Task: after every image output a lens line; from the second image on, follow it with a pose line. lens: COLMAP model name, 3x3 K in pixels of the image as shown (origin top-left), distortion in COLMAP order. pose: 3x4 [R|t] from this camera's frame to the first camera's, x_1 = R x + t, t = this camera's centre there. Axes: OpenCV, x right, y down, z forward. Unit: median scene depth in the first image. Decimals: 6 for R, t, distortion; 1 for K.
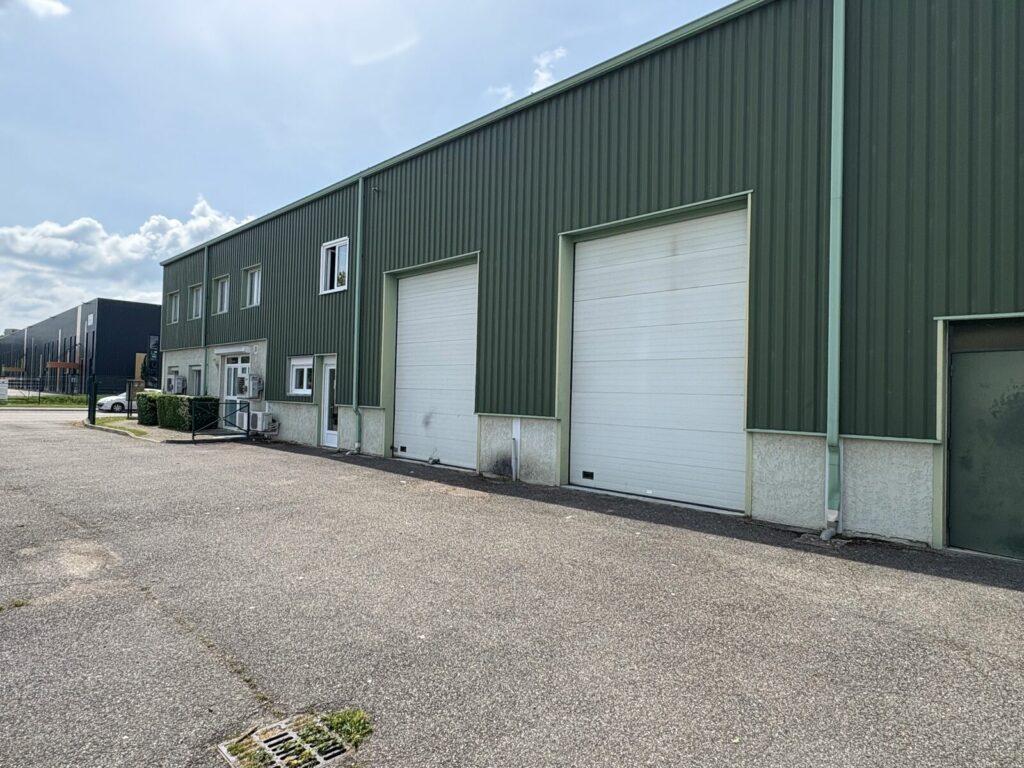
lens RADIAL K [[556.8, 0, 512.0], [0, 556.8, 384.0], [0, 0, 1]] dist [0.004069, 0.000485]
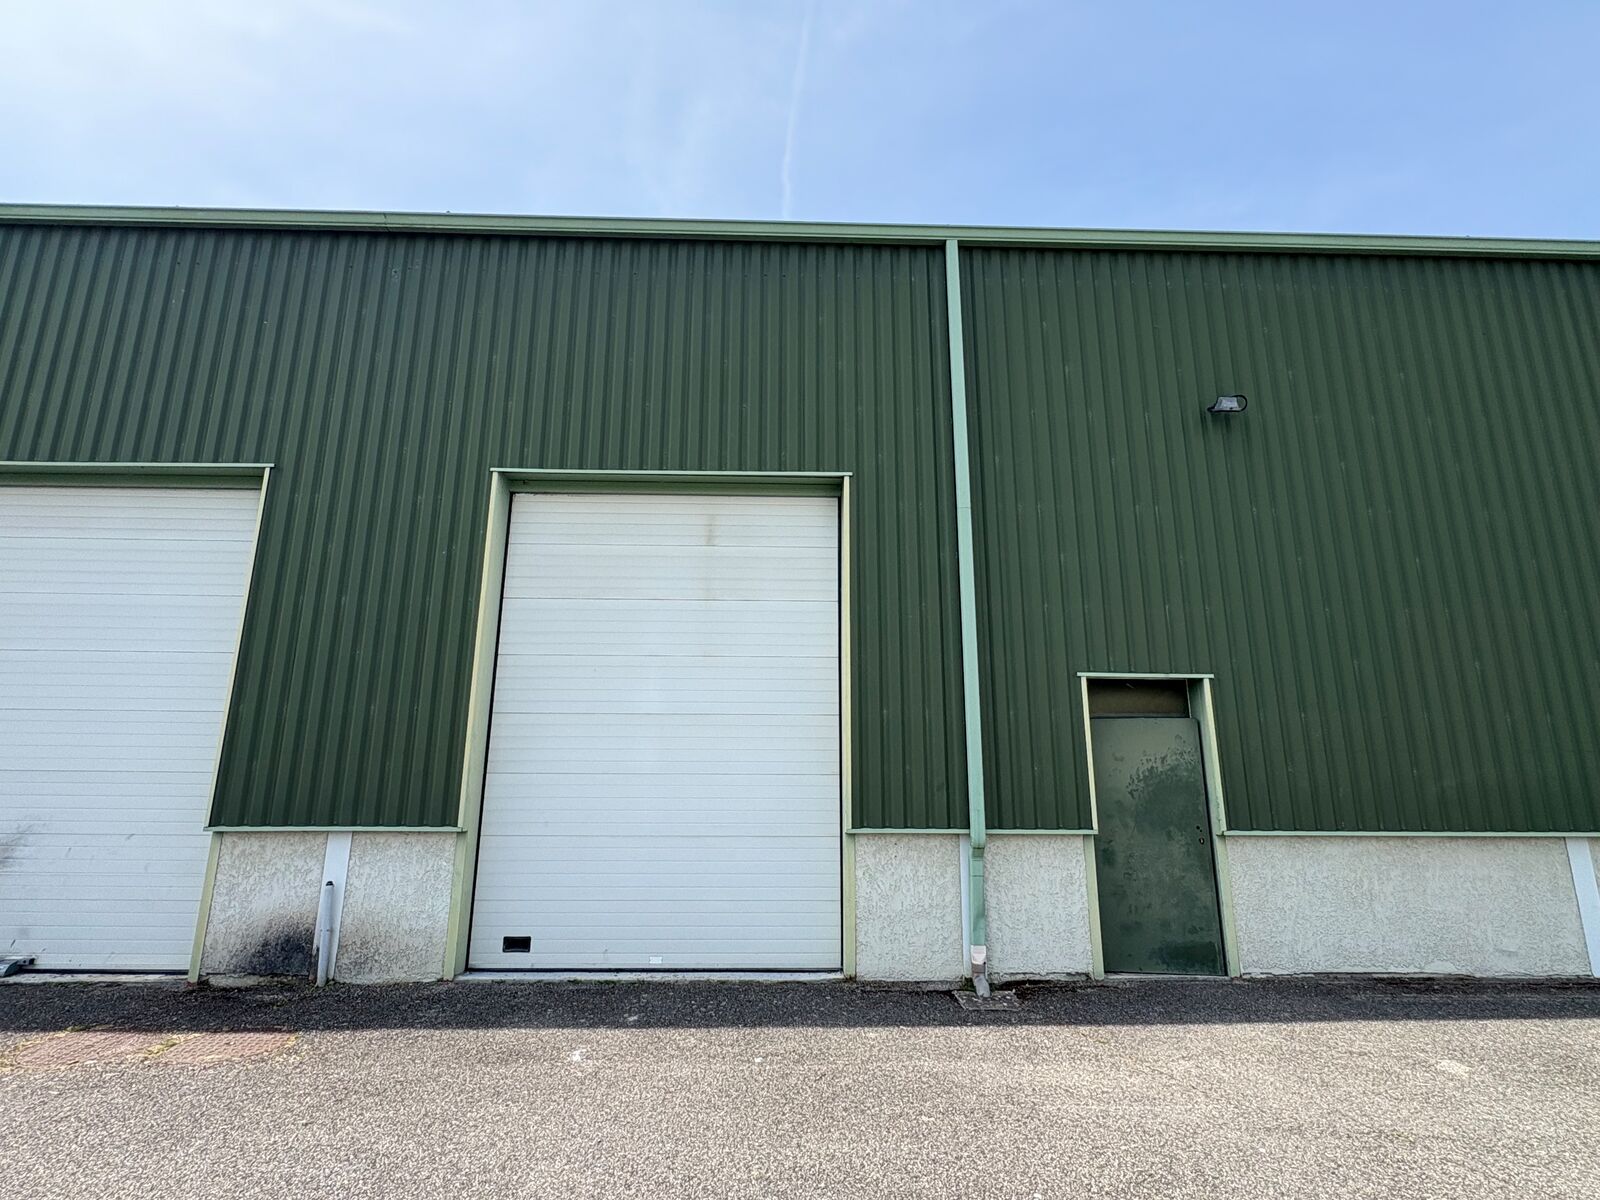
lens RADIAL K [[779.4, 0, 800.0], [0, 779.4, 600.0], [0, 0, 1]] dist [-0.001156, 0.000208]
pose [[0.715314, 0.135613, 0.685518, -0.257573], [-0.000018, 0.980992, -0.194047, -0.003109], [-0.698803, 0.138793, 0.701720, 0.378823]]
